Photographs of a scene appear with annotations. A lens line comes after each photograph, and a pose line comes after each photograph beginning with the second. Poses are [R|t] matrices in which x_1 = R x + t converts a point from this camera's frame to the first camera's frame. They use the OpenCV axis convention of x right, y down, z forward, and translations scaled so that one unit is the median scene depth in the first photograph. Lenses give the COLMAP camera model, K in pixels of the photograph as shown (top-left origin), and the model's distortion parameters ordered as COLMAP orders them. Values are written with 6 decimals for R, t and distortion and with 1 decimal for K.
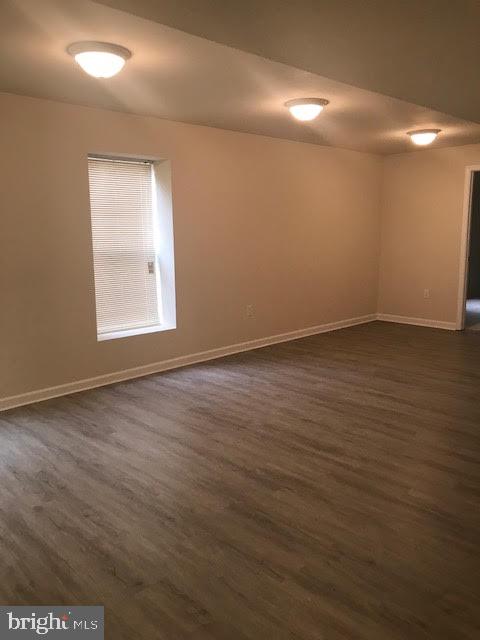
lens RADIAL K [[522.2, 0, 243.2], [0, 522.2, 316.8], [0, 0, 1]] dist [0.014974, -0.018576]
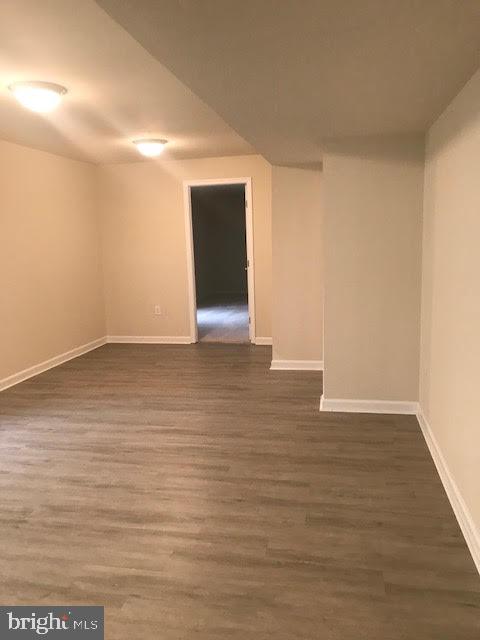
lens RADIAL K [[522.2, 0, 237.4], [0, 522.2, 316.4], [0, 0, 1]] dist [0.014974, -0.018576]
pose [[0.824882, -0.099051, 0.556560, -0.103631], [0.116694, 0.993161, 0.003799, -0.029355], [-0.553129, 0.061814, 0.830799, 0.180739]]
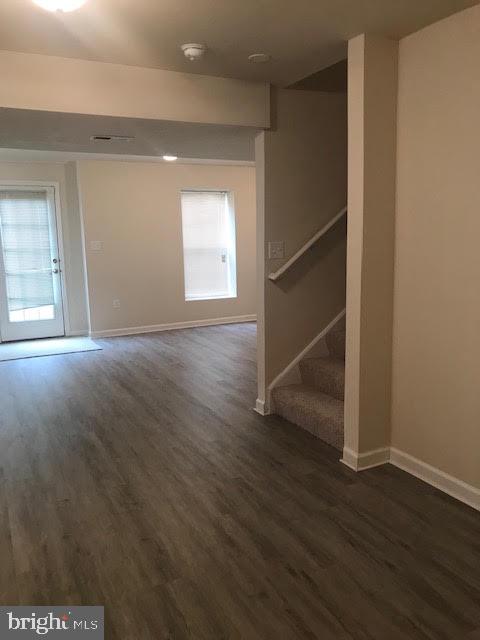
lens RADIAL K [[522.2, 0, 247.6], [0, 522.2, 320.5], [0, 0, 1]] dist [0.014974, -0.018576]
pose [[0.954799, 0.034751, -0.295214, 0.414775], [-0.031706, 0.999383, 0.015097, 0.077093], [0.295556, -0.005055, 0.955312, -0.556049]]
